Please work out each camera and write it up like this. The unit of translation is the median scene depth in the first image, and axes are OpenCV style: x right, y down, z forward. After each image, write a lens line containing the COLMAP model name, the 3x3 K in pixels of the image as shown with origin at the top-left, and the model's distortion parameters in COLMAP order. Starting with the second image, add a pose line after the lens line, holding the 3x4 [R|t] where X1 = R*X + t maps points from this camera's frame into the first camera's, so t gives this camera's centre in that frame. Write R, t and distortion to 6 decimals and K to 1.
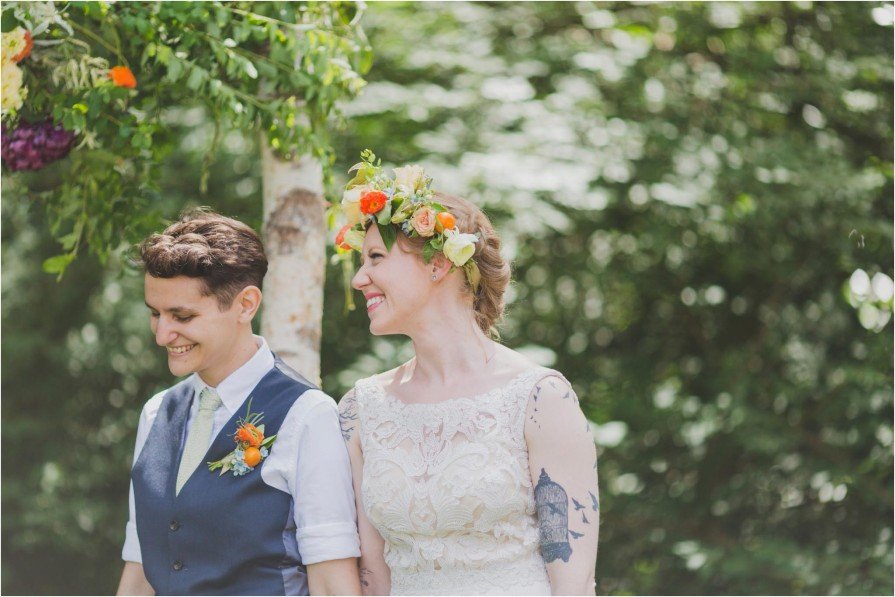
lens RADIAL K [[3446.9, 0, 447.5], [0, 3446.9, 298.5], [0, 0, 1]] dist [-0.017846, 1.050006]
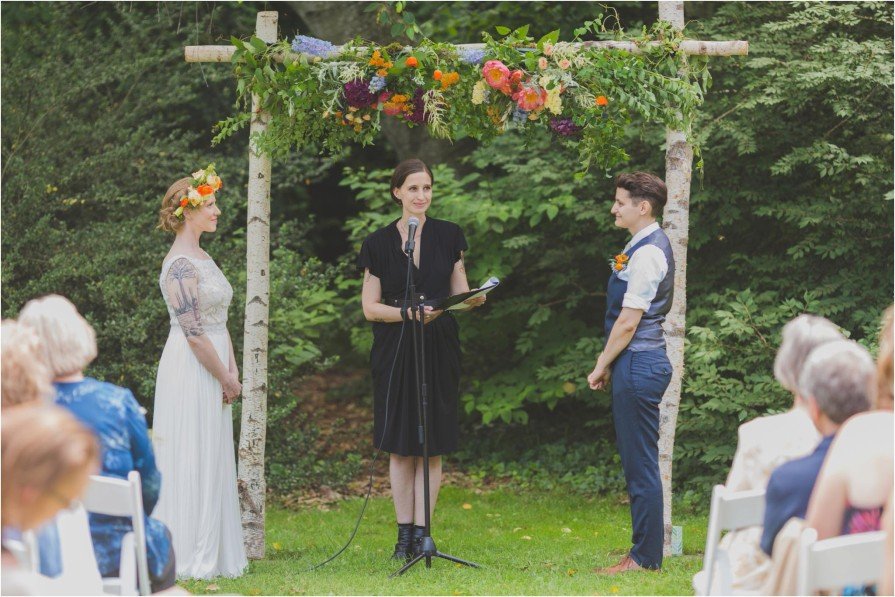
lens RADIAL K [[3446.9, 0, 447.5], [0, 3446.9, 298.5], [0, 0, 1]] dist [-0.017846, 1.050006]
pose [[0.968018, 0.007992, -0.250753, 0.406832], [0.030561, 0.988292, 0.149480, -0.289859], [0.249012, -0.152363, 0.956441, -1.361436]]
